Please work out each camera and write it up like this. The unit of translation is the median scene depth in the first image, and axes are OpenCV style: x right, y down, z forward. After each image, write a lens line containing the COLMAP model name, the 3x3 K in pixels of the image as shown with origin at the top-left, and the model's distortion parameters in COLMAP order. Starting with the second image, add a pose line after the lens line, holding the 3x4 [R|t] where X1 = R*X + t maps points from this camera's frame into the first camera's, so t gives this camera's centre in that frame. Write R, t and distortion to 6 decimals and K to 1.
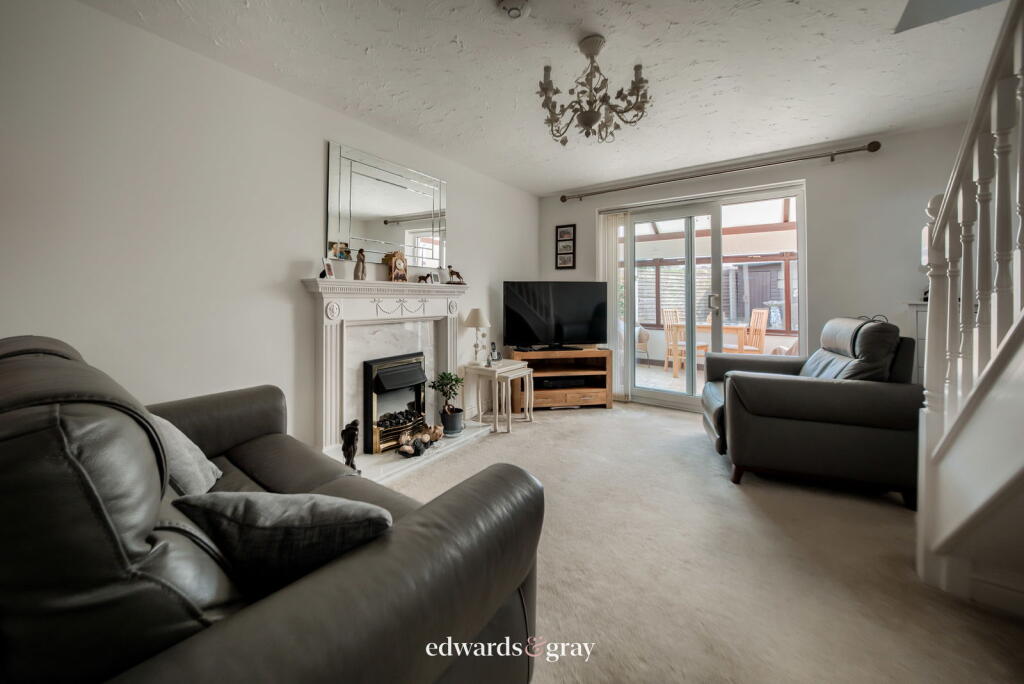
lens RADIAL K [[349.4, 0, 485.4], [0, 349.4, 293.3], [0, 0, 1]] dist [-0.008378, -0.000371]
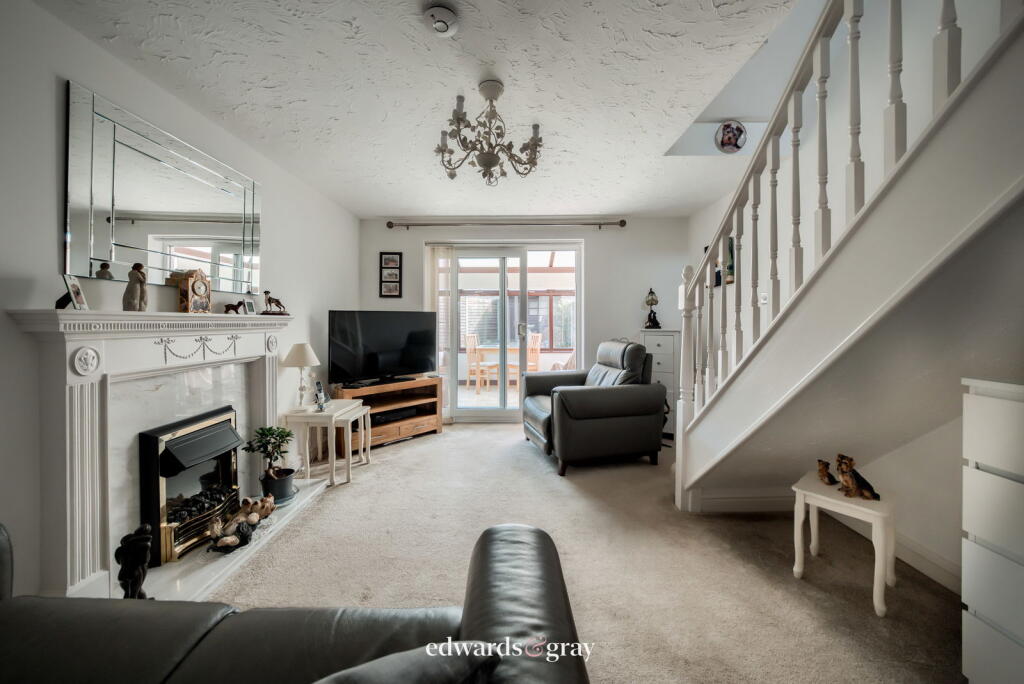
lens RADIAL K [[349.4, 0, 483.4], [0, 349.4, 322.0], [0, 0, 1]] dist [-0.008378, -0.000371]
pose [[0.827805, -0.008876, 0.560946, -0.167049], [0.002503, 0.999923, 0.012128, -0.021506], [-0.561011, -0.008635, 0.827763, 0.086750]]
